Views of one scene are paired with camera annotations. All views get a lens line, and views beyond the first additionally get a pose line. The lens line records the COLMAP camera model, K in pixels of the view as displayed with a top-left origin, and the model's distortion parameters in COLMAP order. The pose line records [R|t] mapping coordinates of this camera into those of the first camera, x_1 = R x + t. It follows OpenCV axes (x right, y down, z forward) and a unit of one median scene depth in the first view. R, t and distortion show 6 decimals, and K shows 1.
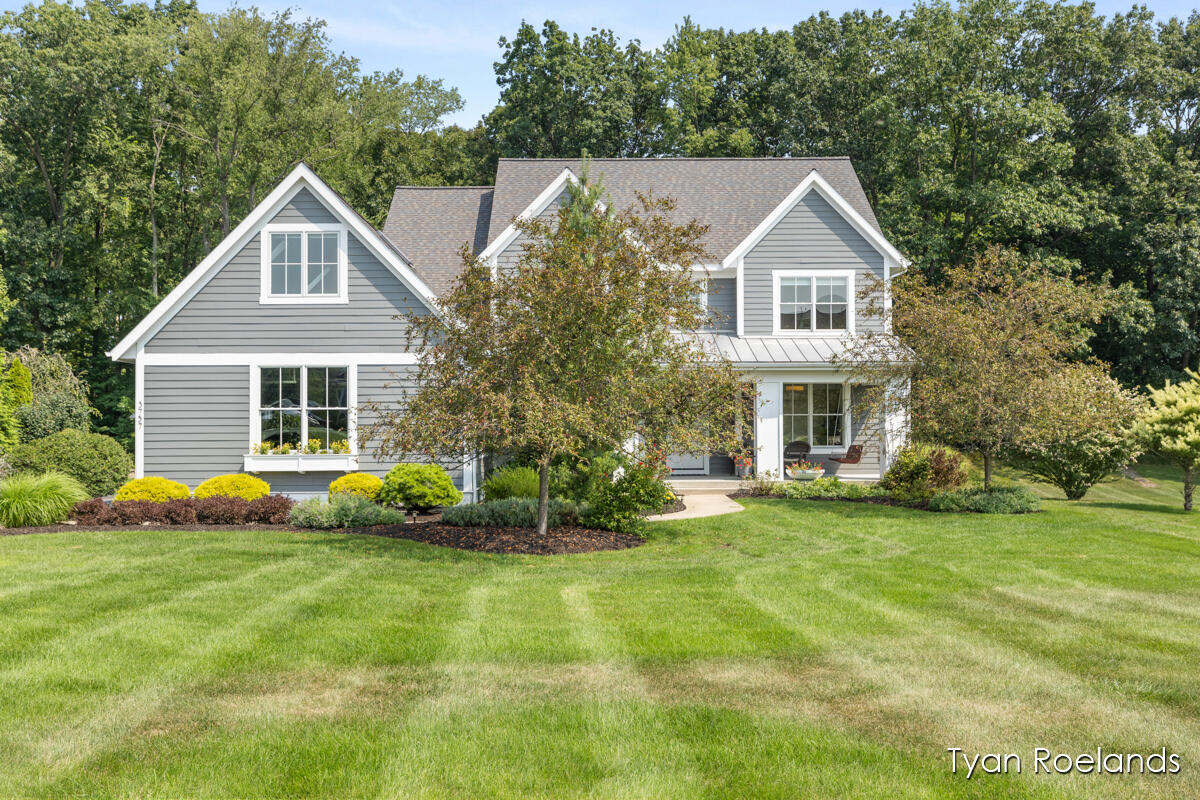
lens RADIAL K [[1210.5, 0, 600.0], [0, 1210.5, 400.0], [0, 0, 1]] dist [-0.010535, -0.004584]
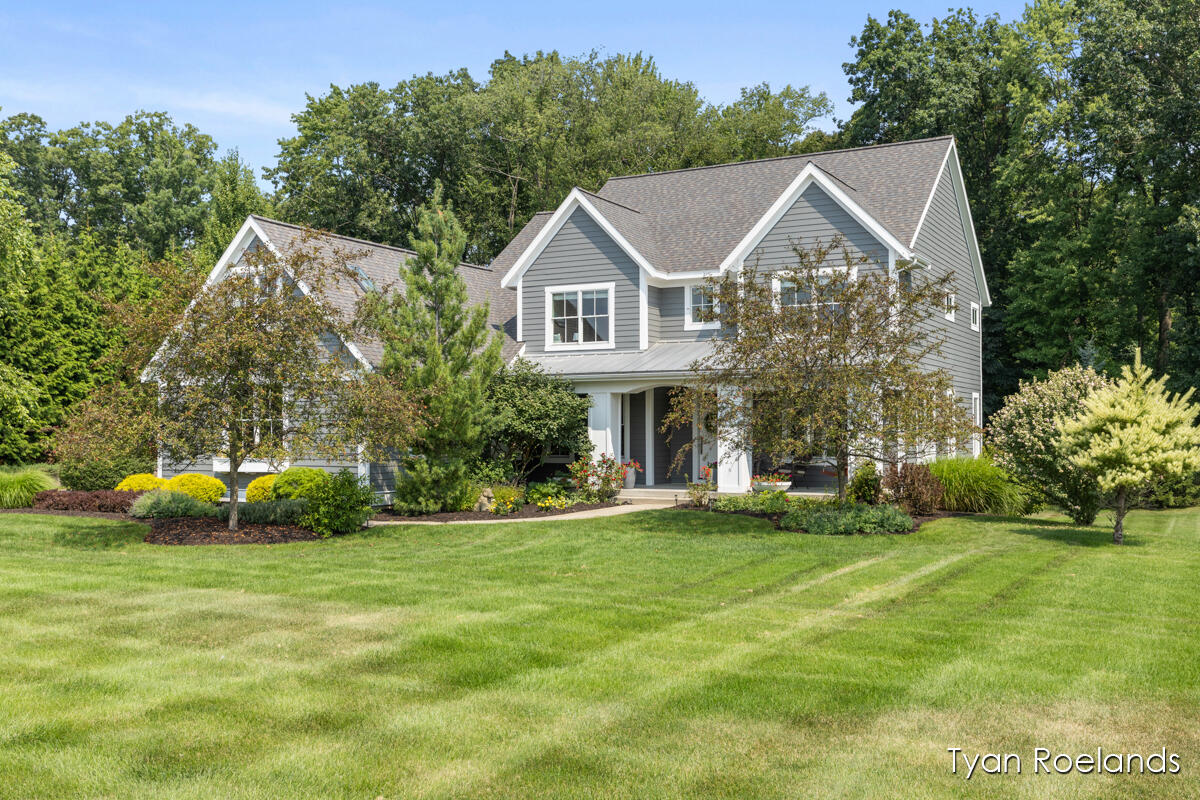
lens RADIAL K [[1152.6, 0, 599.7], [0, 1152.6, 427.1], [0, 0, 1]] dist [0.039149, 0.006461]
pose [[0.856292, 0.004902, -0.516469, 0.507387], [0.010987, 0.999556, 0.027702, -0.009511], [0.516375, -0.029395, 0.855858, 0.121314]]
